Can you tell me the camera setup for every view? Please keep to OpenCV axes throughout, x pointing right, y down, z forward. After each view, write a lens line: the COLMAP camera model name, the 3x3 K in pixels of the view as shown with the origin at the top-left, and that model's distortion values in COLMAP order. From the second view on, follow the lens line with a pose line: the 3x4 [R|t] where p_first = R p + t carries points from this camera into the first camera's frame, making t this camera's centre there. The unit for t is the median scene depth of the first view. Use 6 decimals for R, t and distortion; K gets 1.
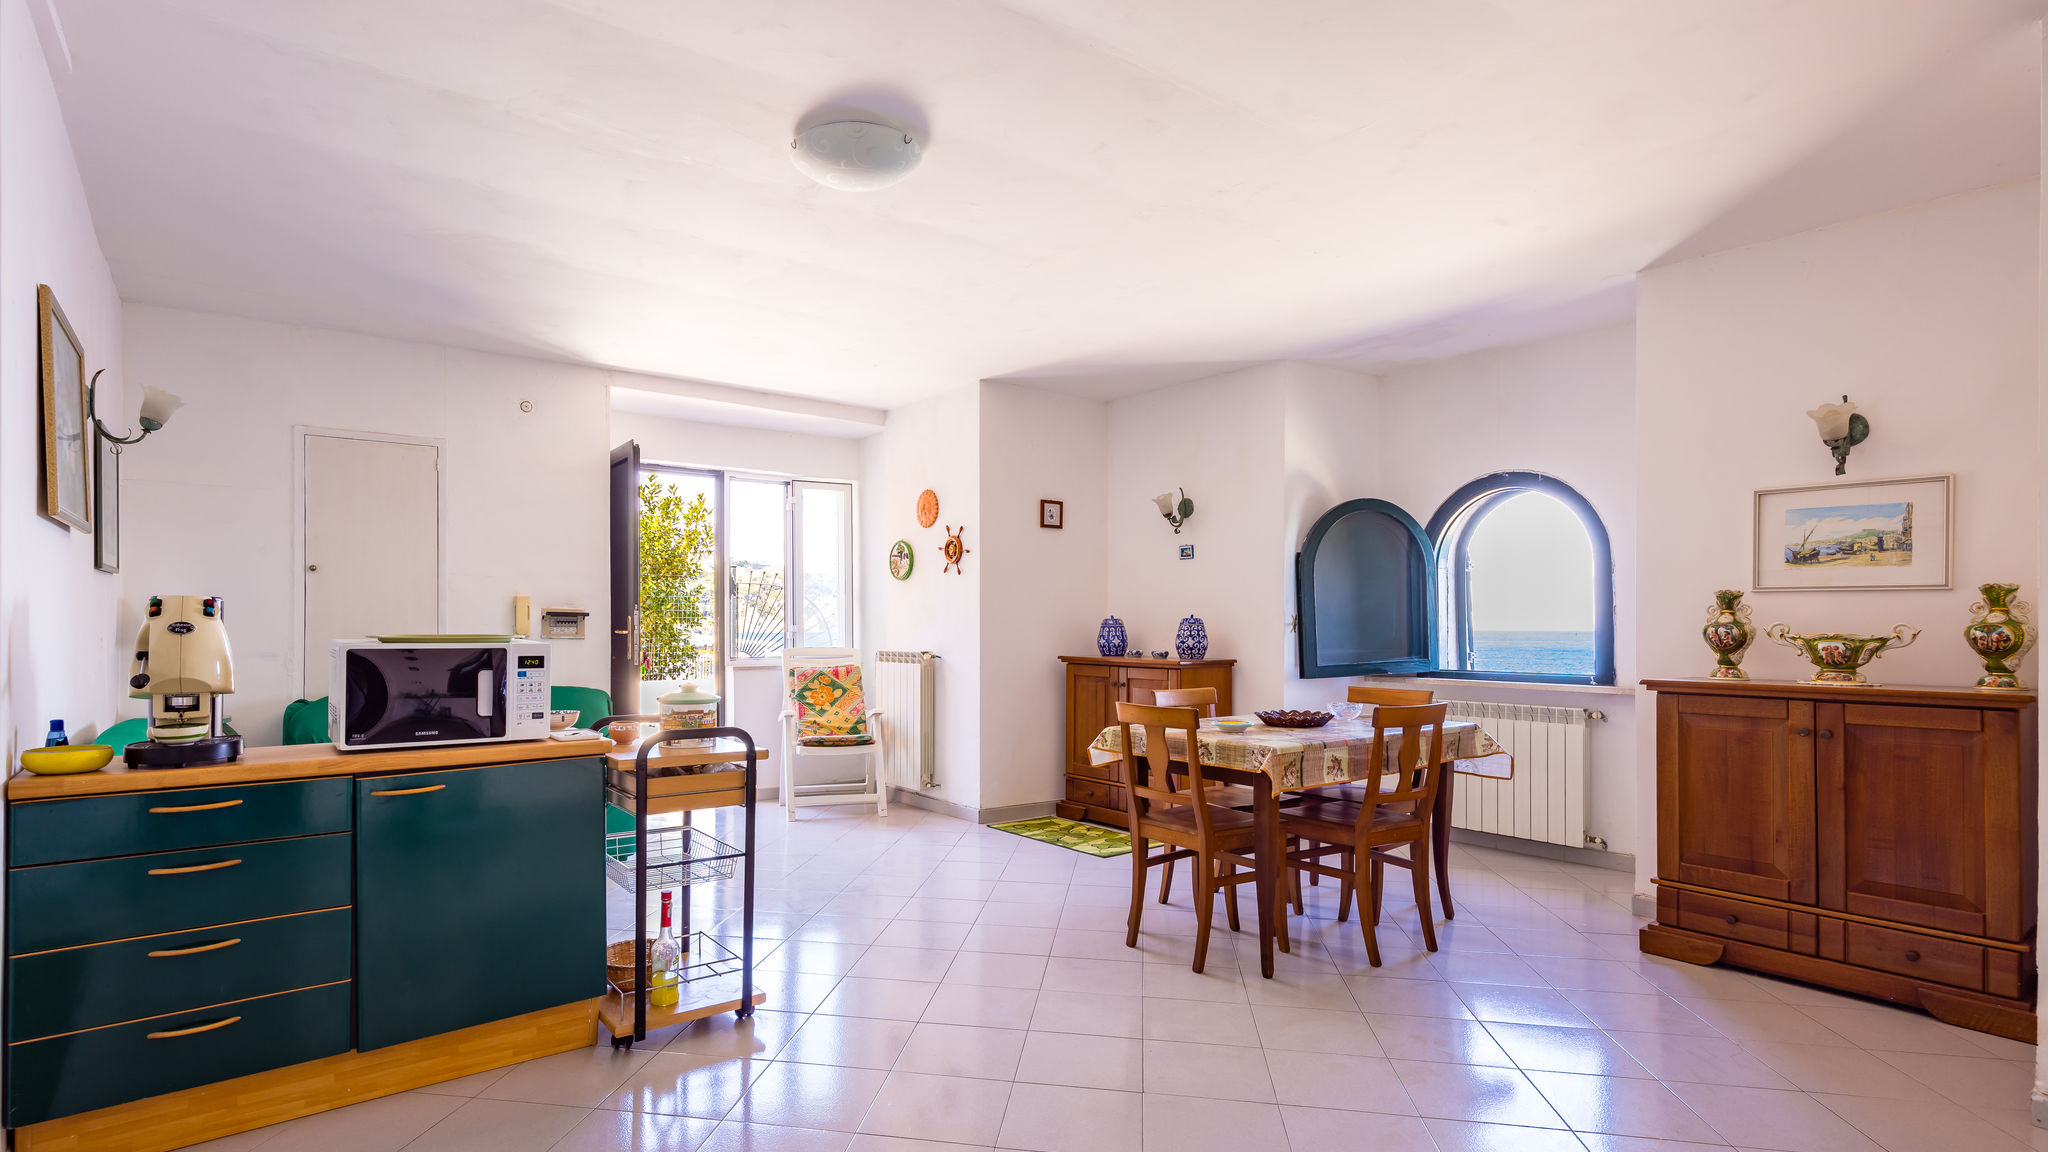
lens RADIAL K [[987.0, 0, 979.8], [0, 987.0, 617.1], [0, 0, 1]] dist [0.024861, -0.001889]
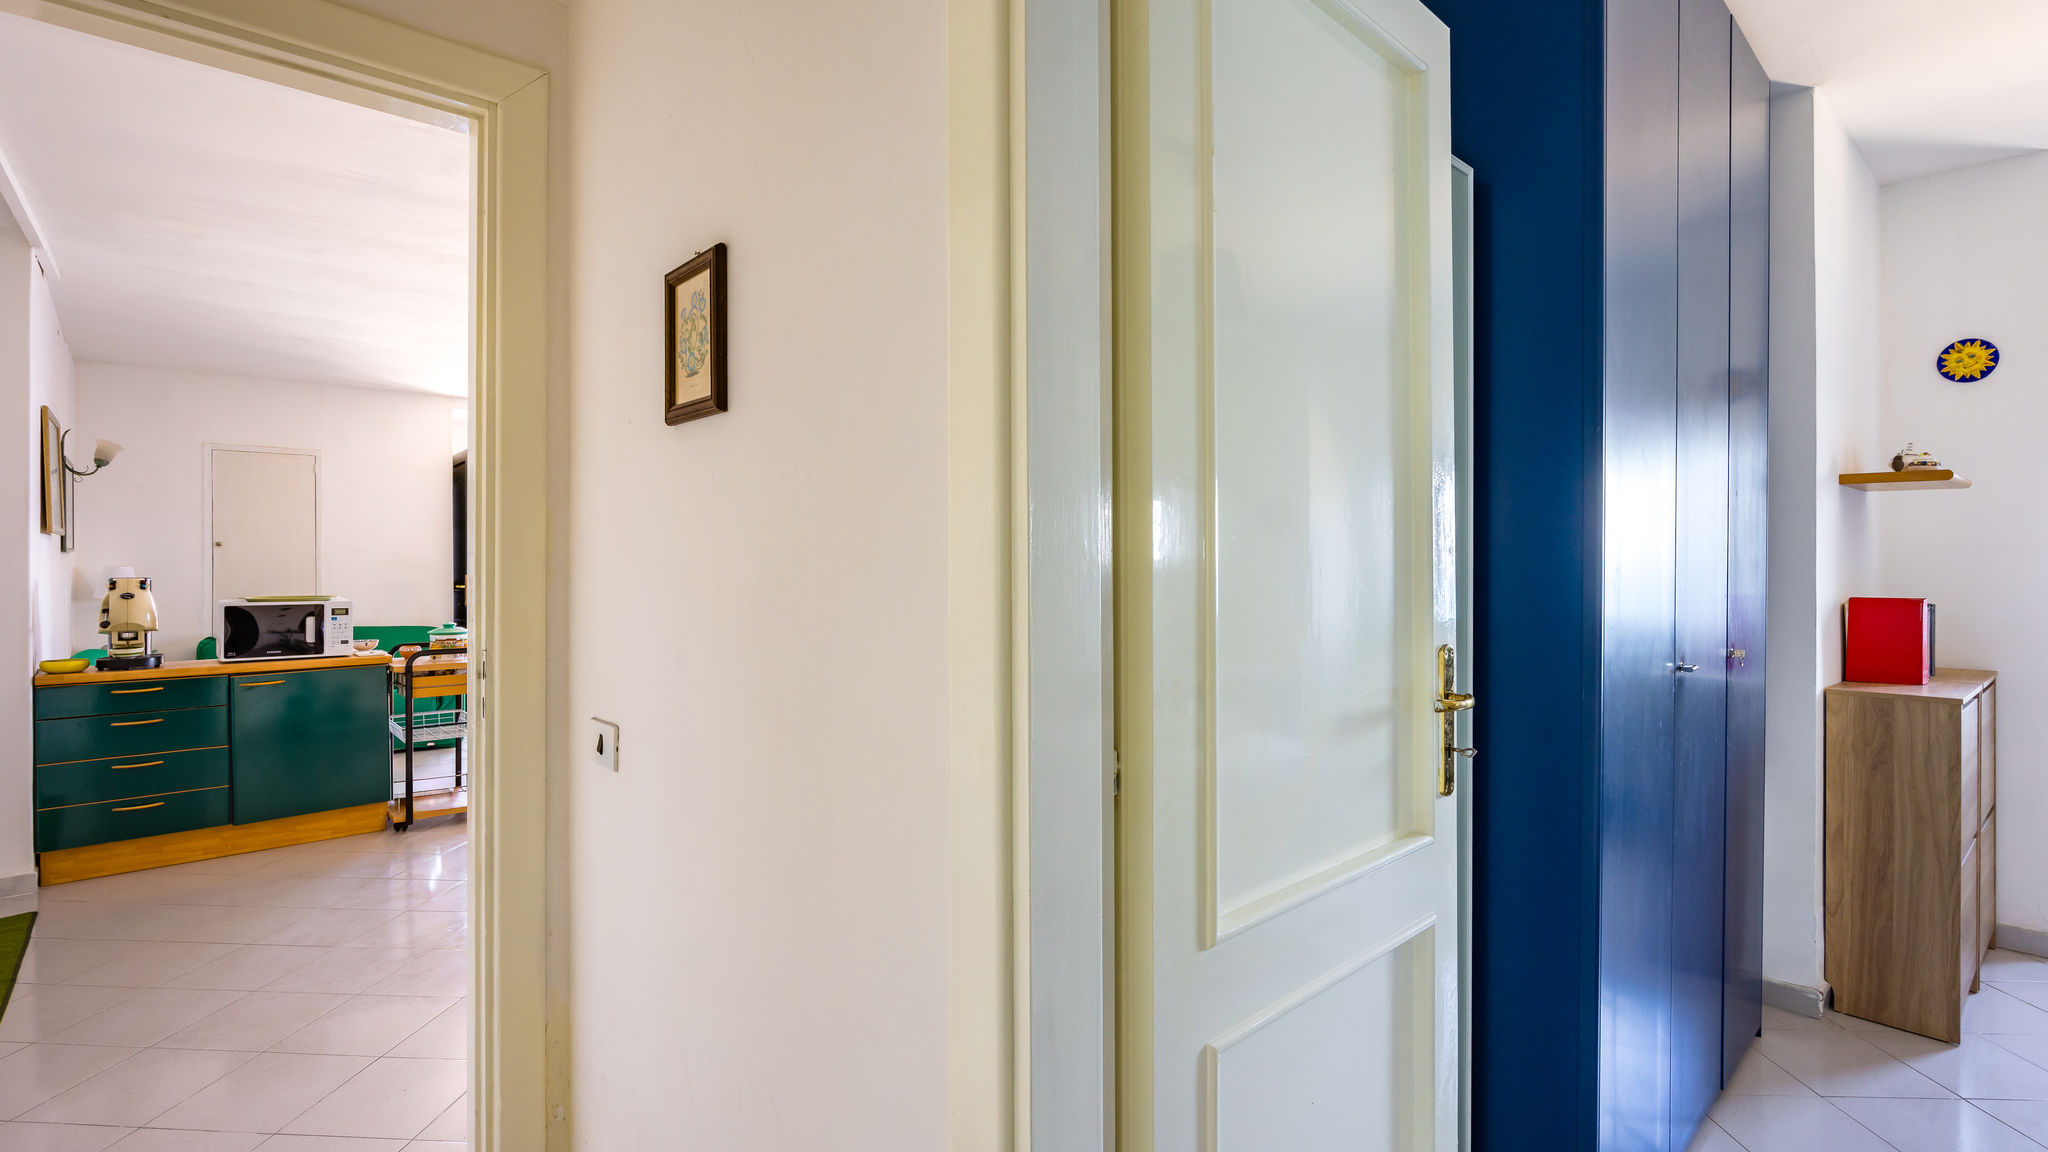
lens RADIAL K [[867.1, 0, 968.8], [0, 867.1, 563.9], [0, 0, 1]] dist [0.011416, -0.002745]
pose [[0.994480, -0.003585, 0.104861, 0.407516], [0.003143, 0.999985, 0.004373, -0.035046], [-0.104875, -0.004019, 0.994477, -0.539947]]
